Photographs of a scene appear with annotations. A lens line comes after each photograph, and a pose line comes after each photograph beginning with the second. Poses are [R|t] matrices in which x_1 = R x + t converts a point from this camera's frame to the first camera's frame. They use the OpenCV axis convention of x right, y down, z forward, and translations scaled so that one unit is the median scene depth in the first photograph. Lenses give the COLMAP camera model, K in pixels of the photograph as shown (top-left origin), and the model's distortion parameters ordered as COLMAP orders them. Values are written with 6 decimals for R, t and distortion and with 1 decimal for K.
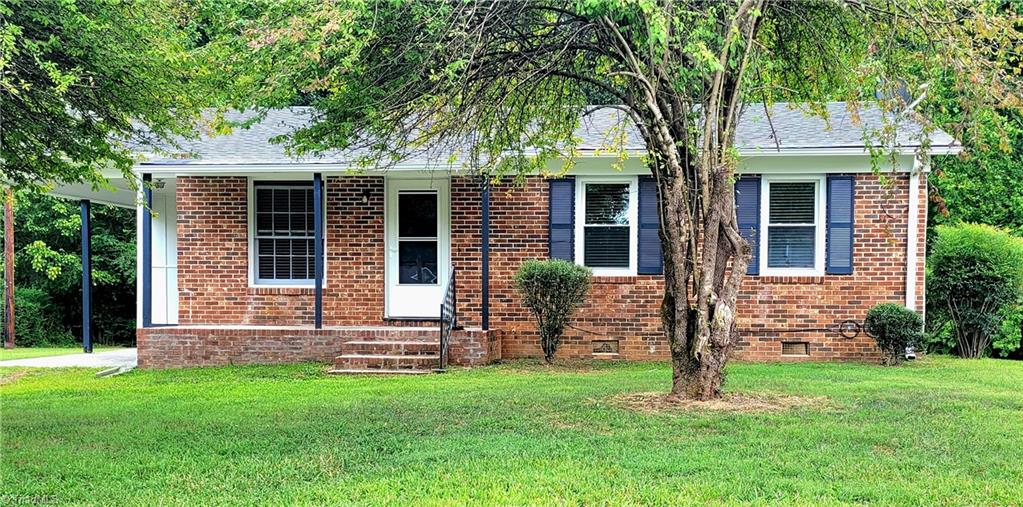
lens RADIAL K [[936.0, 0, 554.7], [0, 936.0, 342.8], [0, 0, 1]] dist [0.043685, -0.014794]
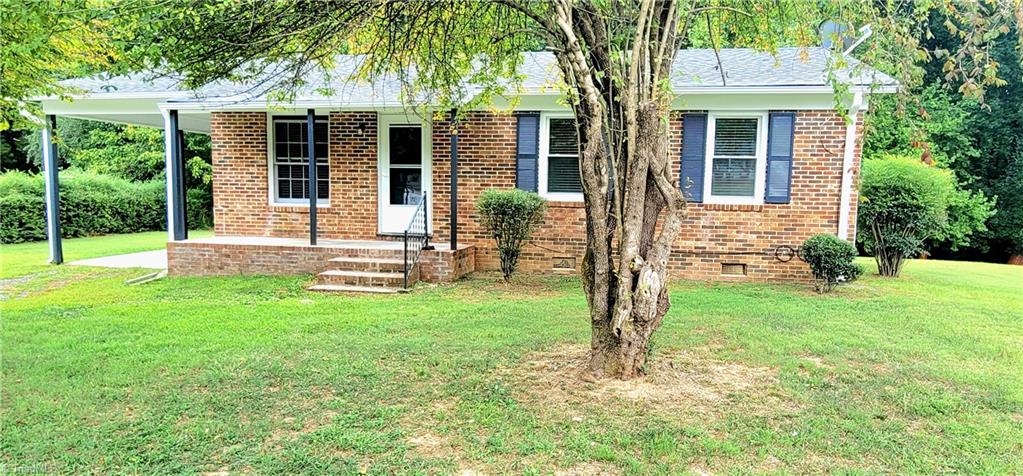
lens RADIAL K [[601.7, 0, 525.2], [0, 601.7, 259.3], [0, 0, 1]] dist [0.001835, -0.003440]
pose [[0.996726, 0.021253, -0.078007, 0.066035], [-0.015974, 0.997579, 0.067681, -0.050758], [0.079257, -0.066213, 0.994653, 0.273875]]
